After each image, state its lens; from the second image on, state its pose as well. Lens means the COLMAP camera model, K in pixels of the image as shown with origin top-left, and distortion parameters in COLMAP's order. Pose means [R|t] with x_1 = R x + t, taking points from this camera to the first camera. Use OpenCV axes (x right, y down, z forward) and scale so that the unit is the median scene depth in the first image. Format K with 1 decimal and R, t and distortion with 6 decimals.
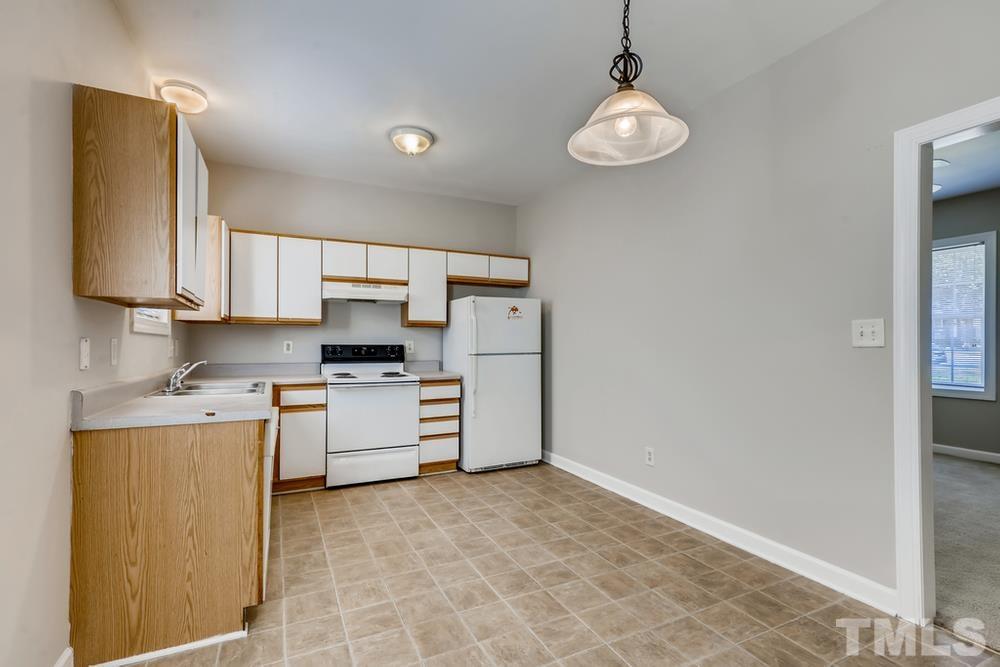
lens RADIAL K [[466.6, 0, 500.0], [0, 466.6, 341.9], [0, 0, 1]] dist [0.002751, 0.000172]
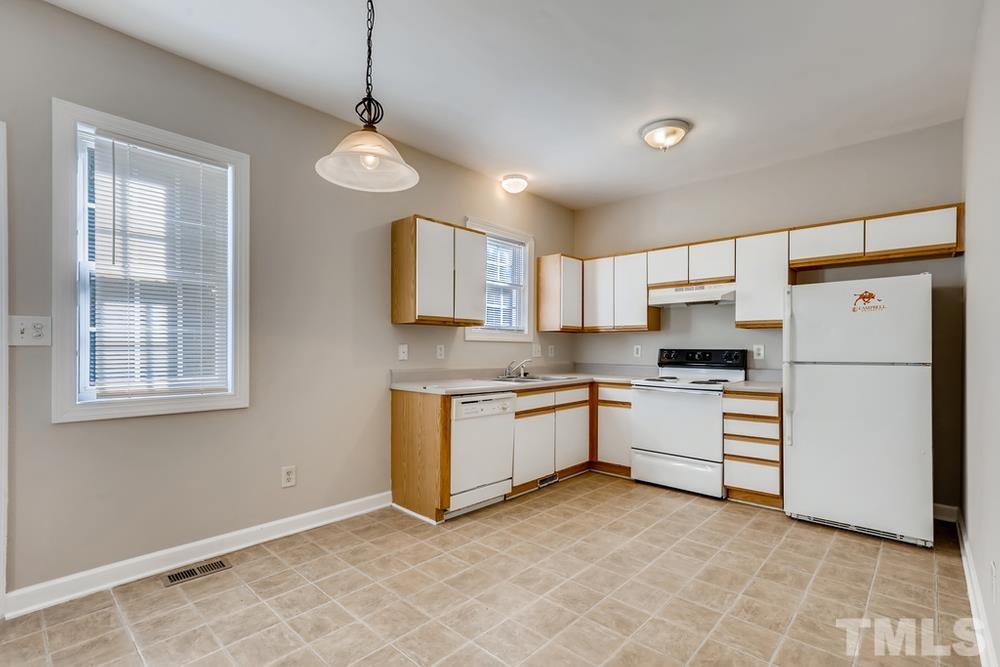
lens RADIAL K [[465.0, 0, 500.4], [0, 465.0, 350.6], [0, 0, 1]] dist [0.001290, 0.000420]
pose [[0.354139, 0.005215, -0.935178, 0.483240], [0.000473, 0.999983, 0.005755, 0.003351], [0.935193, -0.002481, 0.354130, 0.290412]]
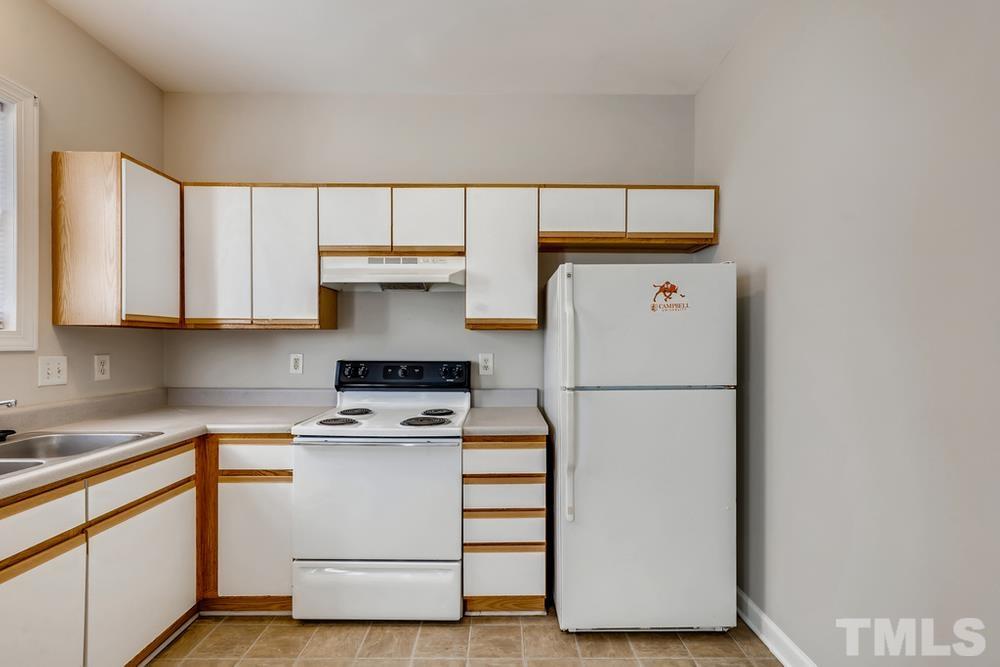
lens RADIAL K [[459.6, 0, 499.7], [0, 459.6, 345.0], [0, 0, 1]] dist [-0.000711, 0.000434]
pose [[0.897306, 0.004270, -0.441388, 0.084476], [-0.000264, 0.999958, 0.009138, -0.020617], [0.441408, -0.008083, 0.897270, 0.550082]]
